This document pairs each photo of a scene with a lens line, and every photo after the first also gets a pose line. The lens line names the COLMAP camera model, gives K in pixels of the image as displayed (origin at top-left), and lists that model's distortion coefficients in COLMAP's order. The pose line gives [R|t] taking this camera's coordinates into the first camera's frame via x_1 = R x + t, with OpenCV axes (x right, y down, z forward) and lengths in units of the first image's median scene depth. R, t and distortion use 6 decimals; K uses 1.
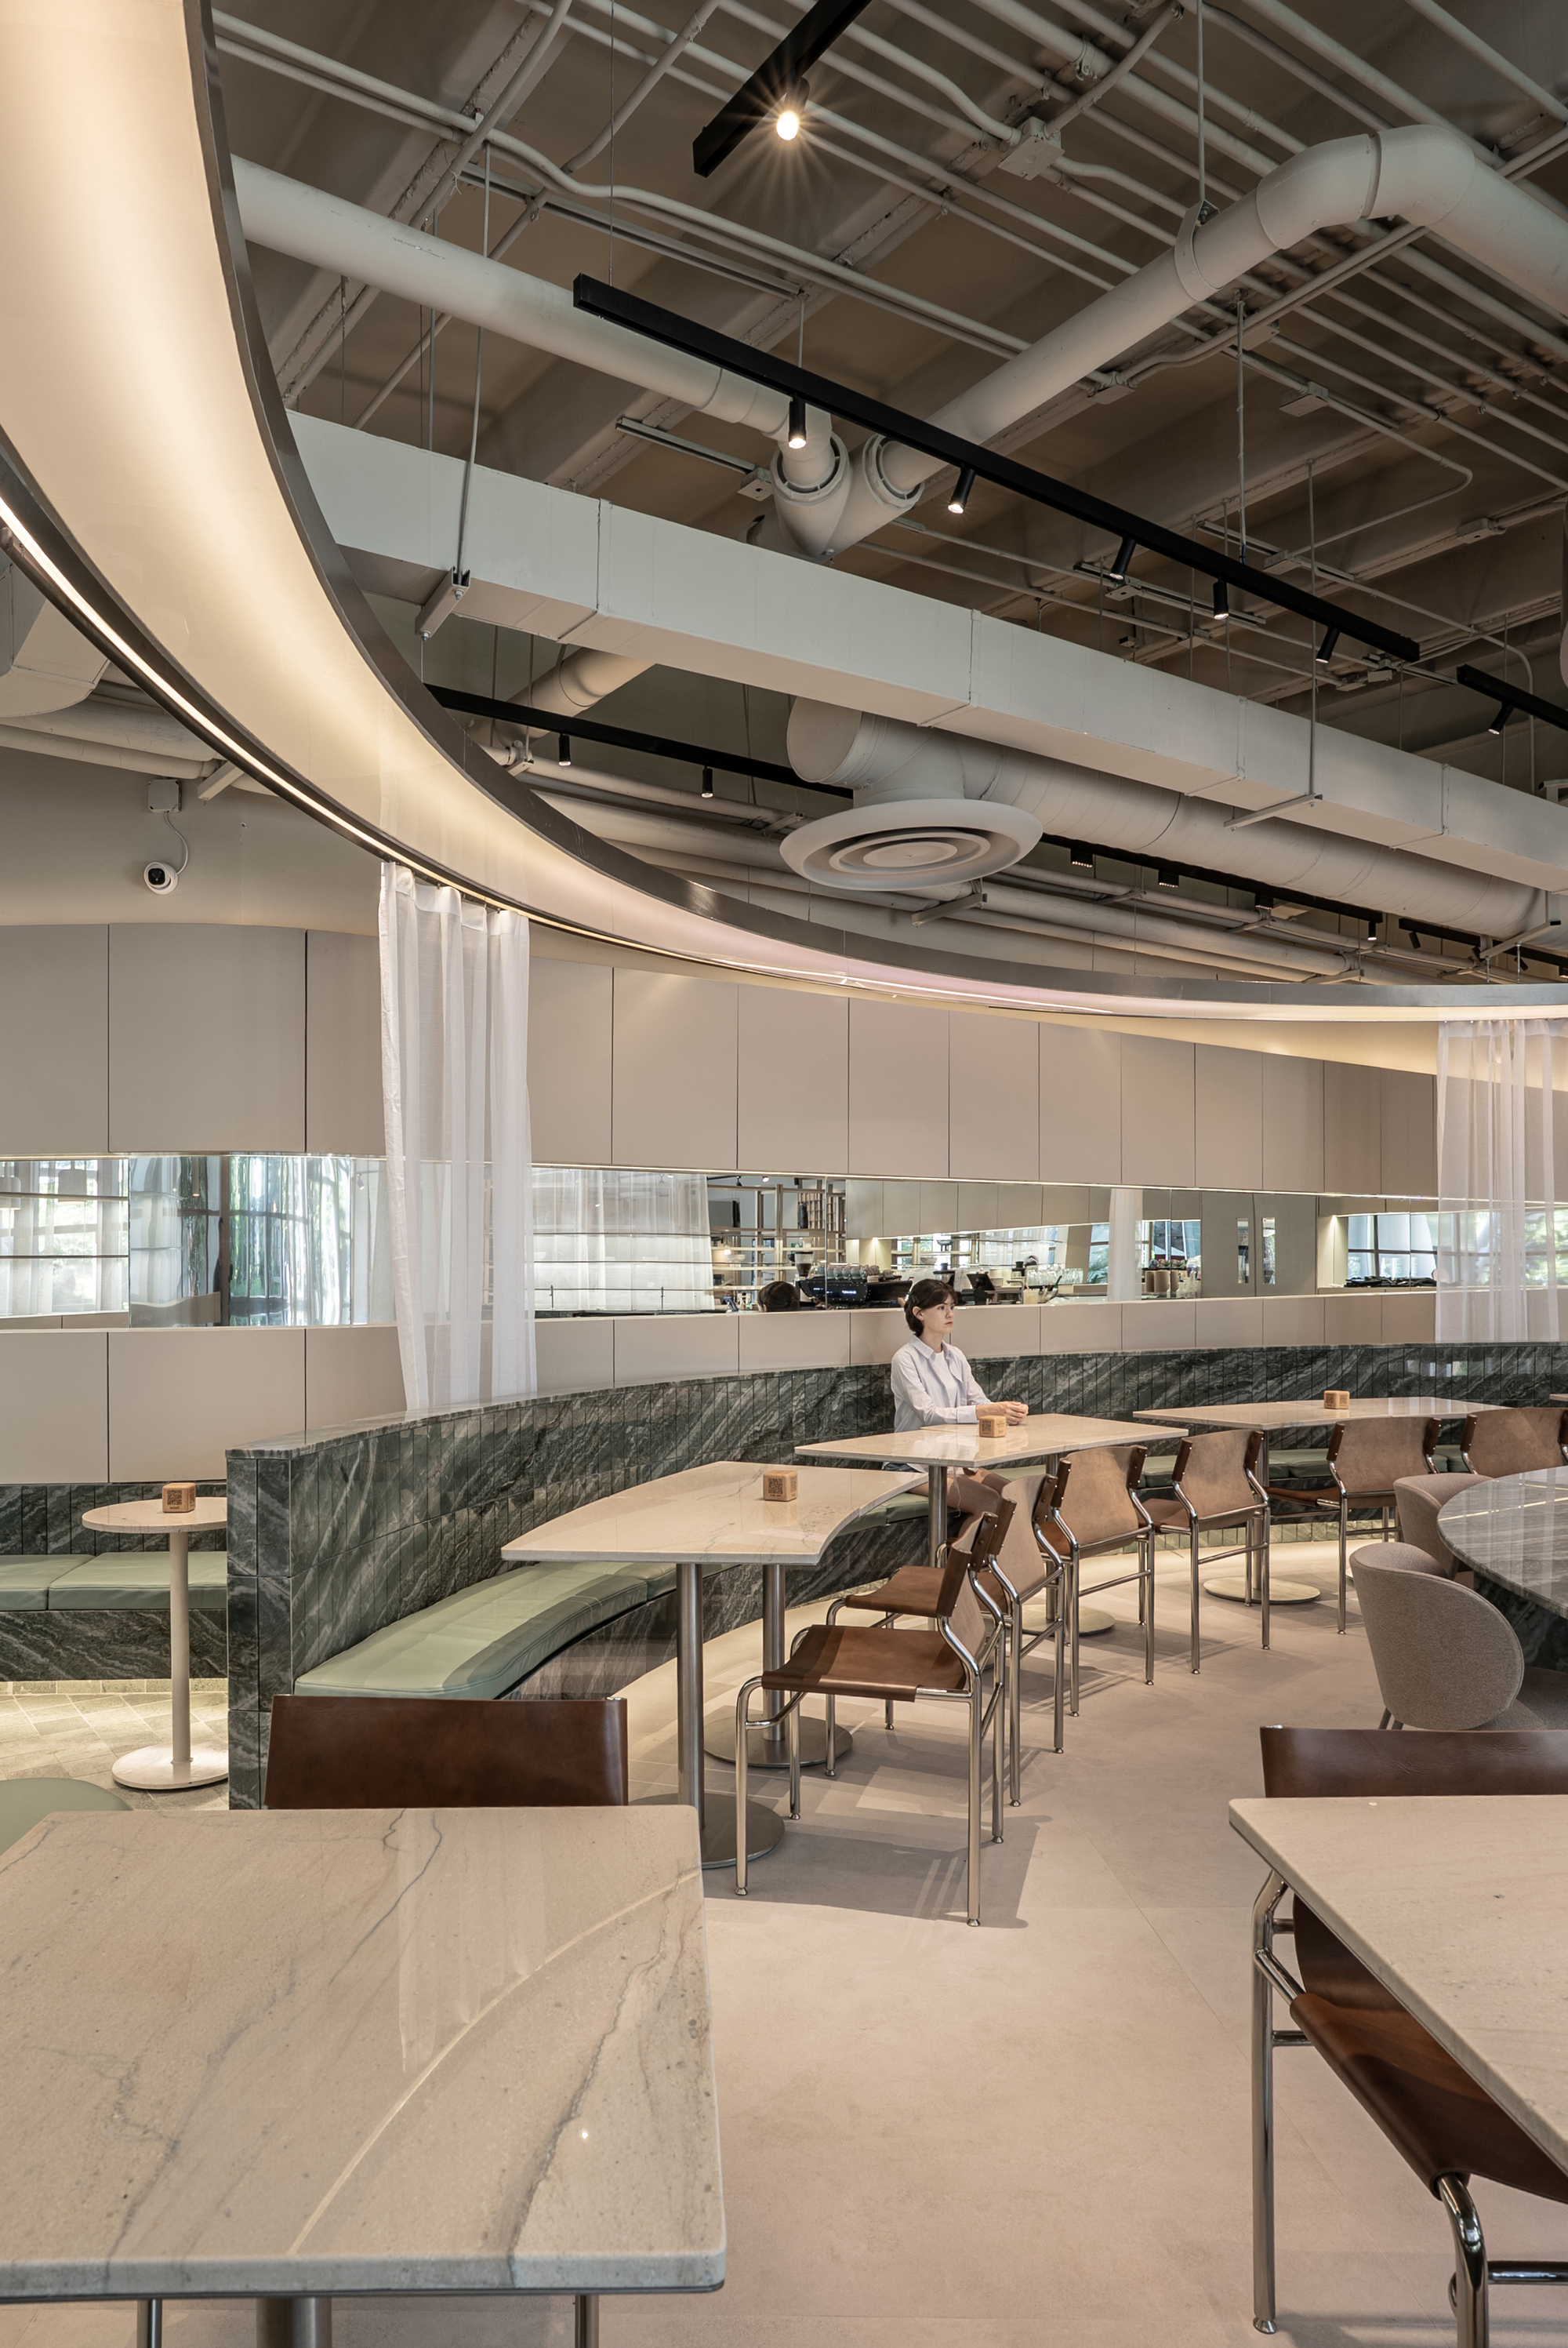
lens RADIAL K [[1464.8, 0, 655.7], [0, 1464.8, 1266.7], [0, 0, 1]] dist [-0.039862, 0.011804]
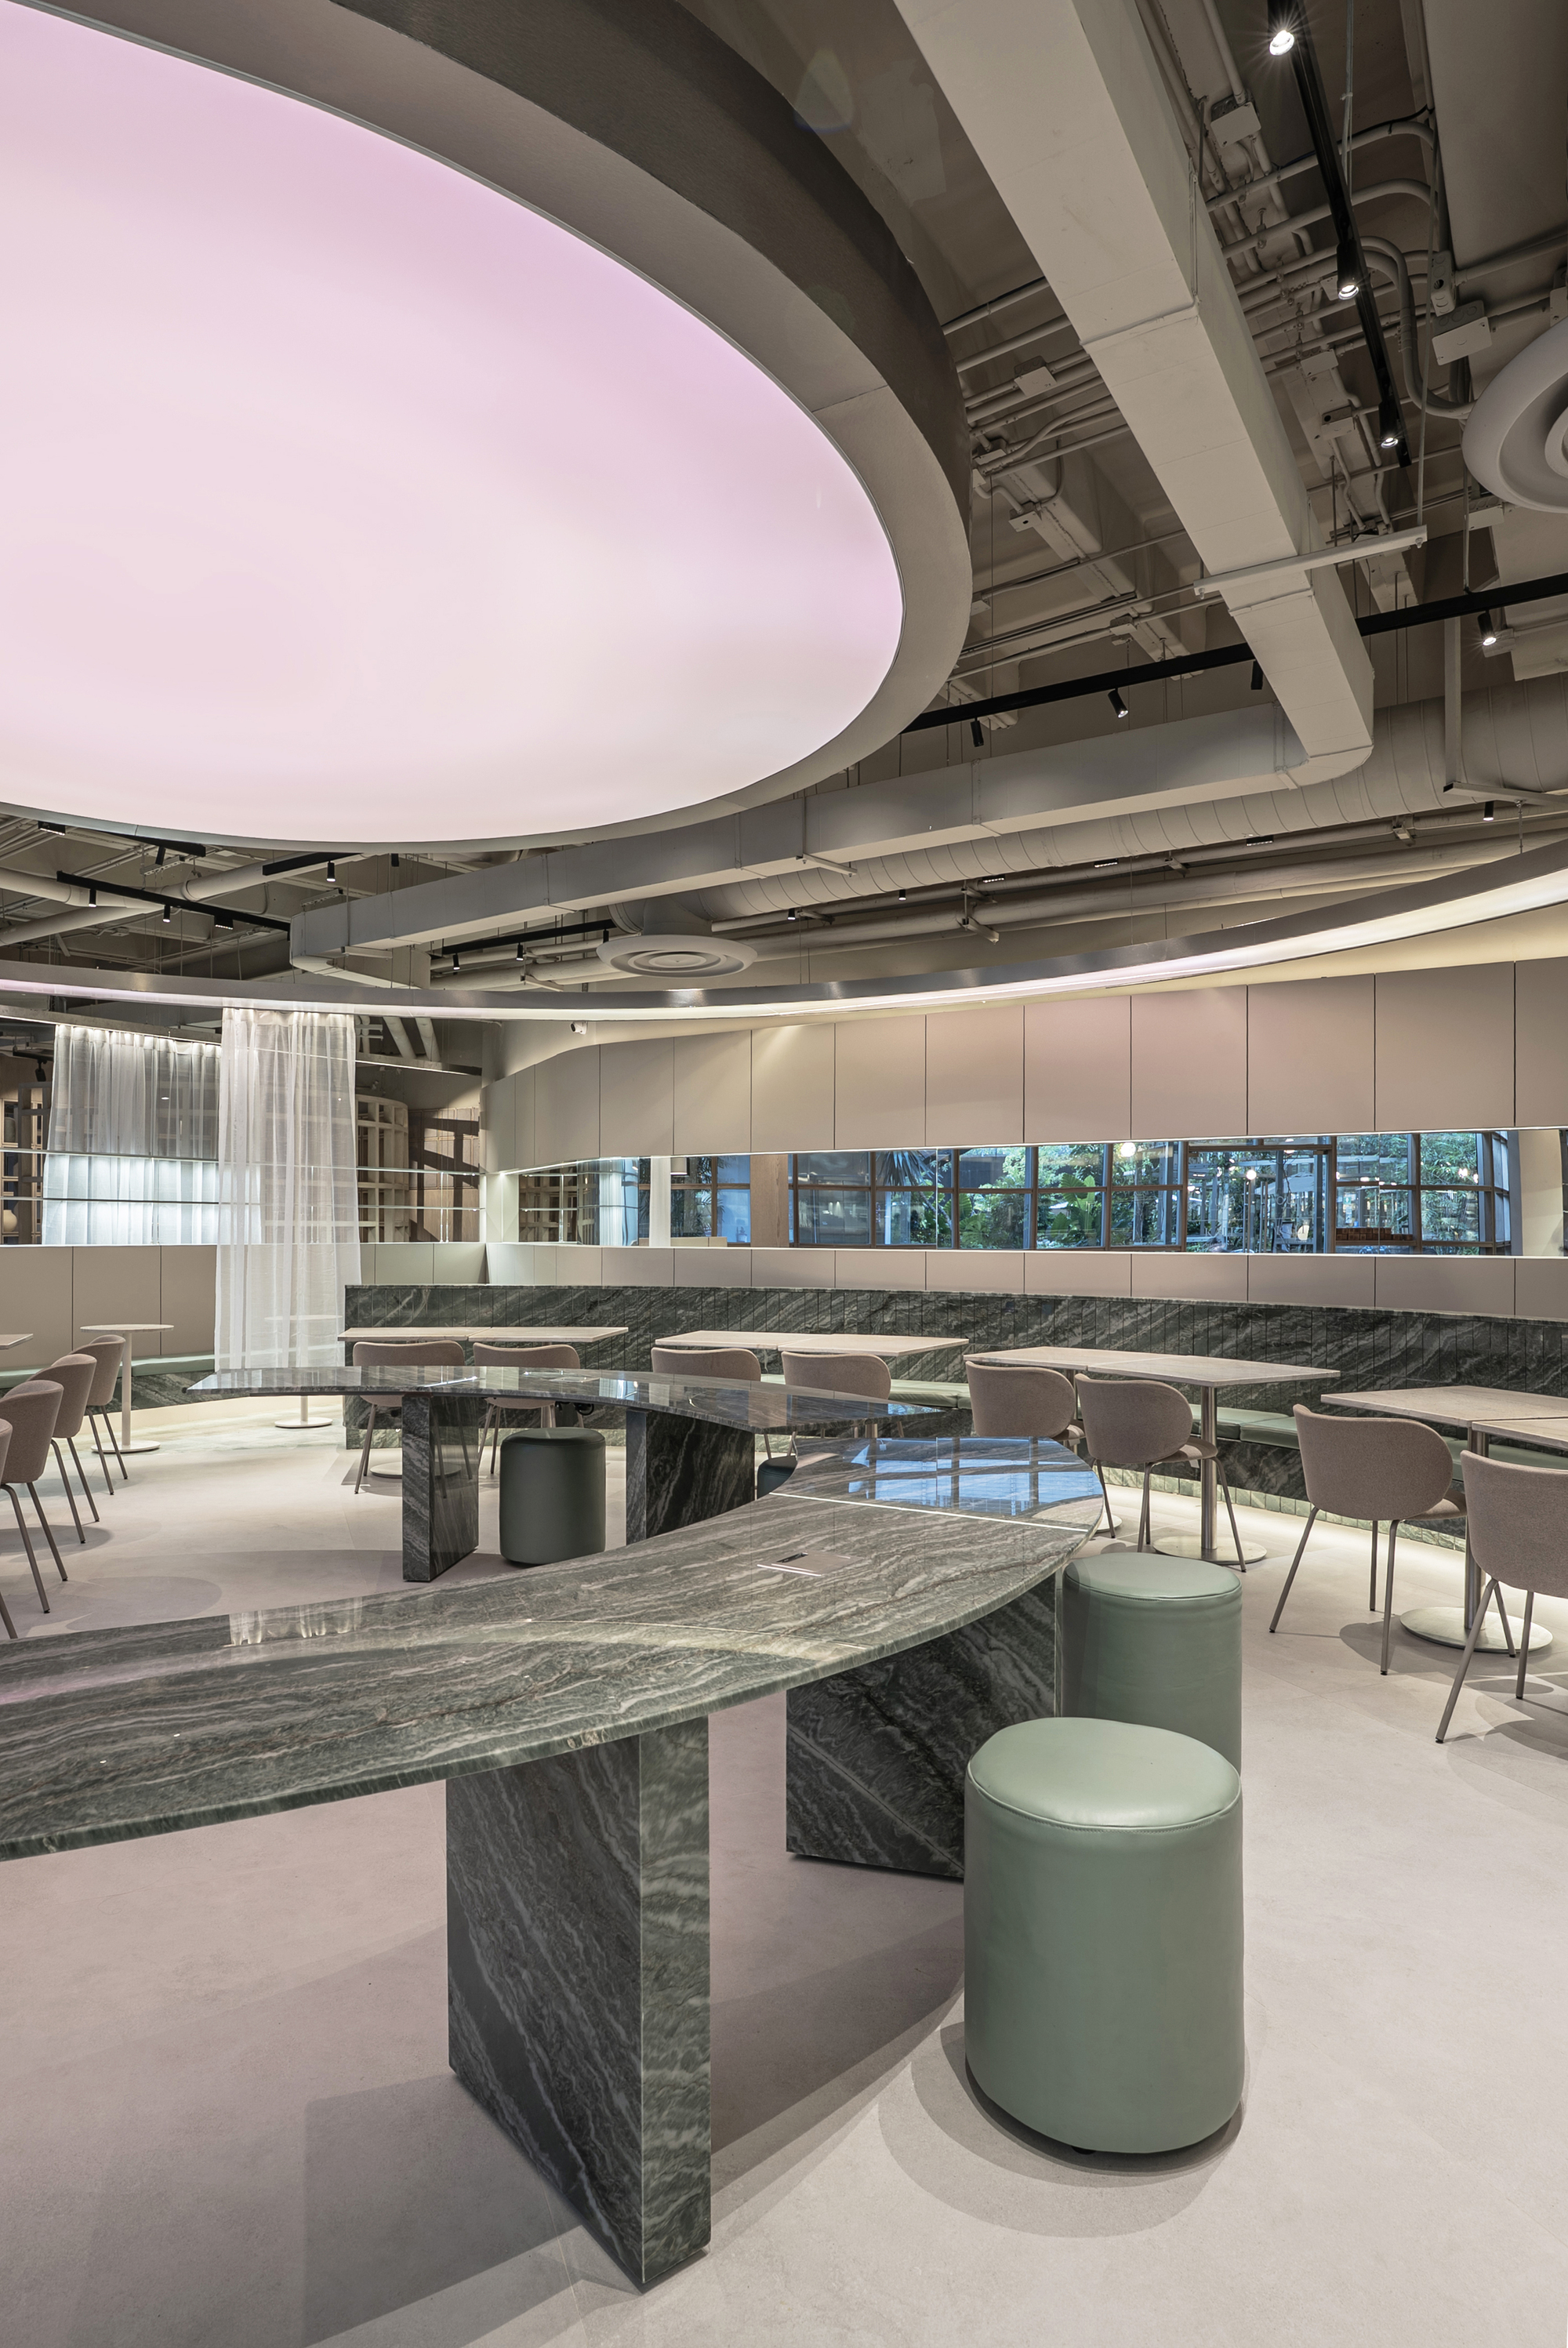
lens RADIAL K [[1353.3, 0, 874.9], [0, 1353.3, 1248.1], [0, 0, 1]] dist [-0.032330, 0.015442]
pose [[0.415246, 0.024562, -0.909377, 1.415911], [0.001045, 0.999622, 0.027477, -0.007292], [0.909709, -0.012360, 0.415063, 0.516405]]
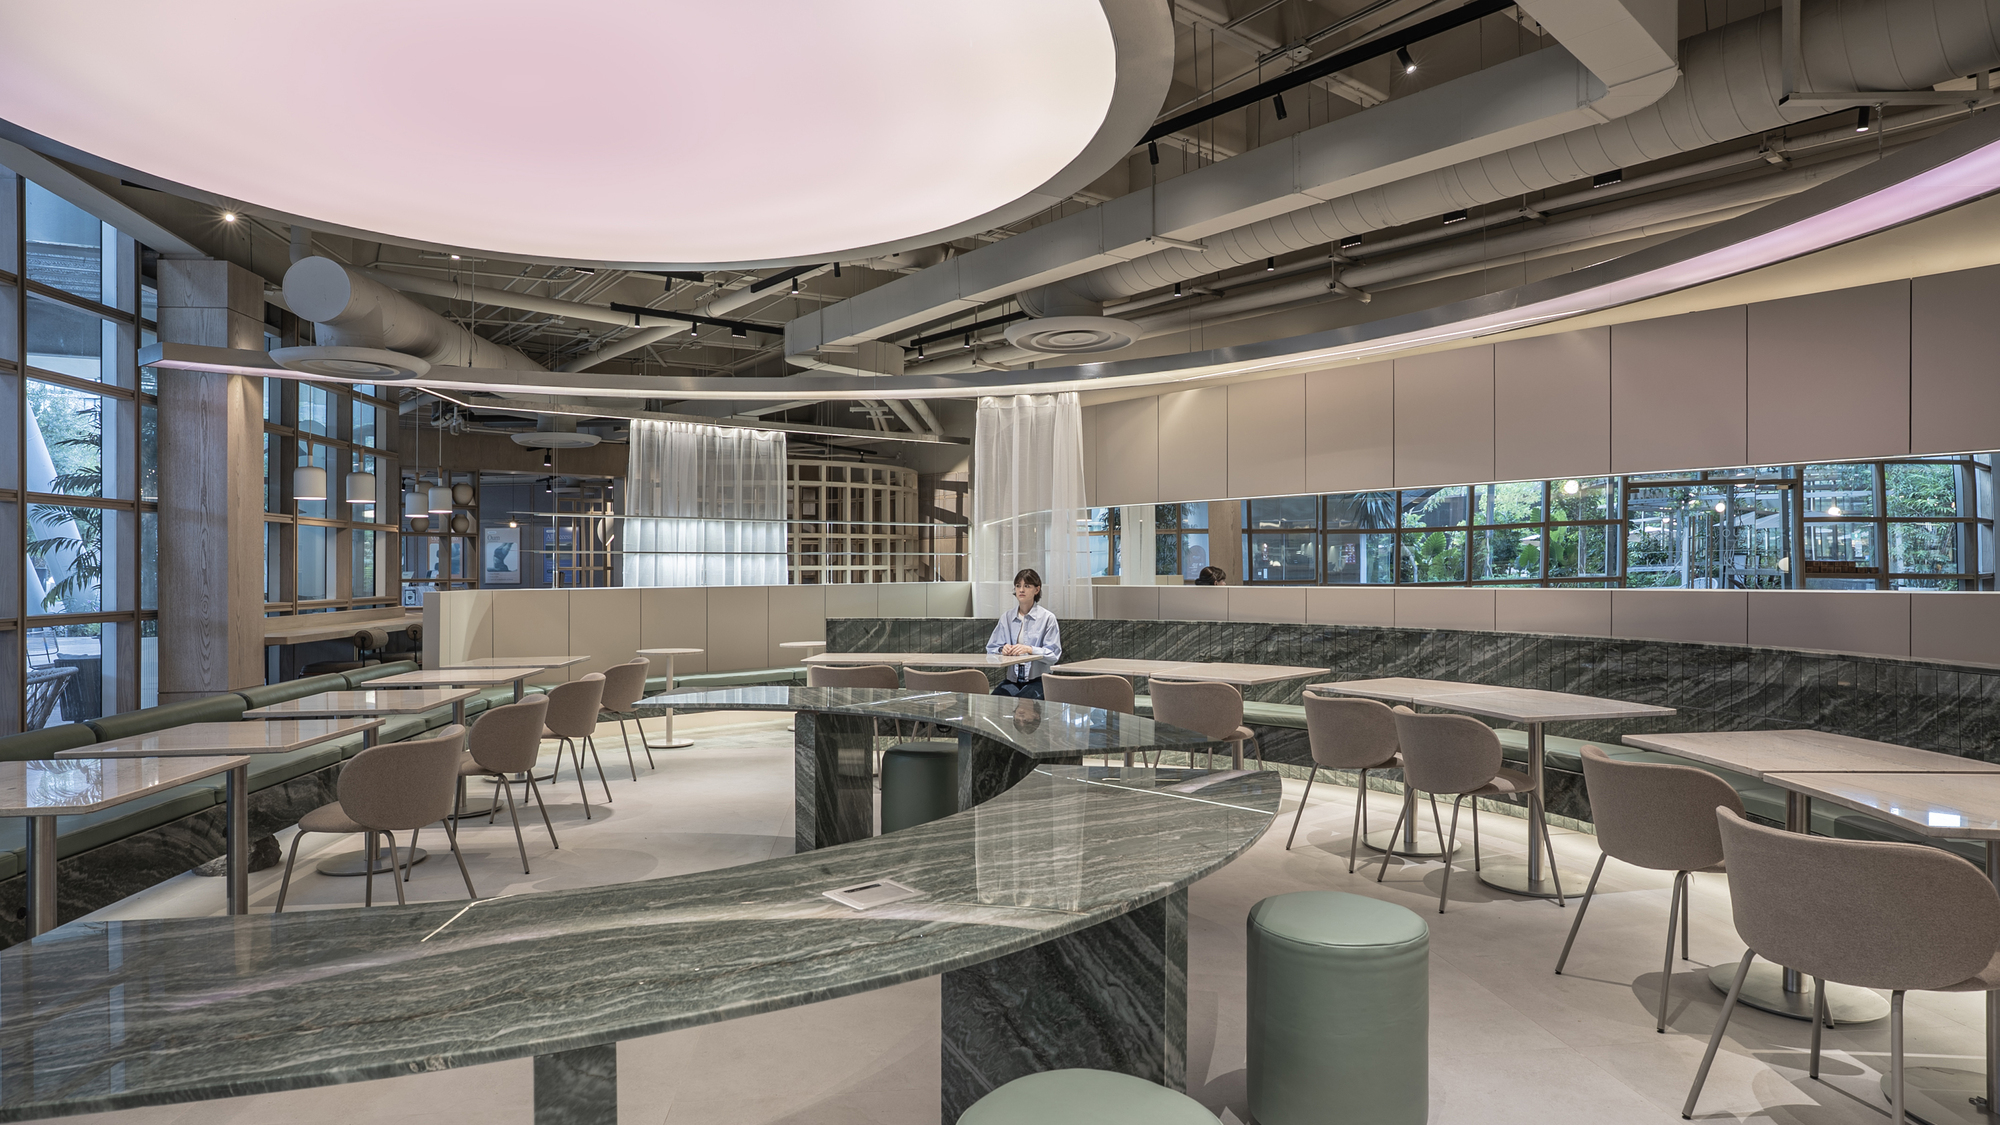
lens RADIAL K [[1138.4, 0, 1030.5], [0, 1138.4, 582.1], [0, 0, 1]] dist [-0.029761, 0.017459]
pose [[0.134426, 0.021934, -0.990681, 1.403759], [0.016267, 0.999571, 0.024339, -0.008622], [0.990790, -0.019387, 0.134012, 0.663102]]
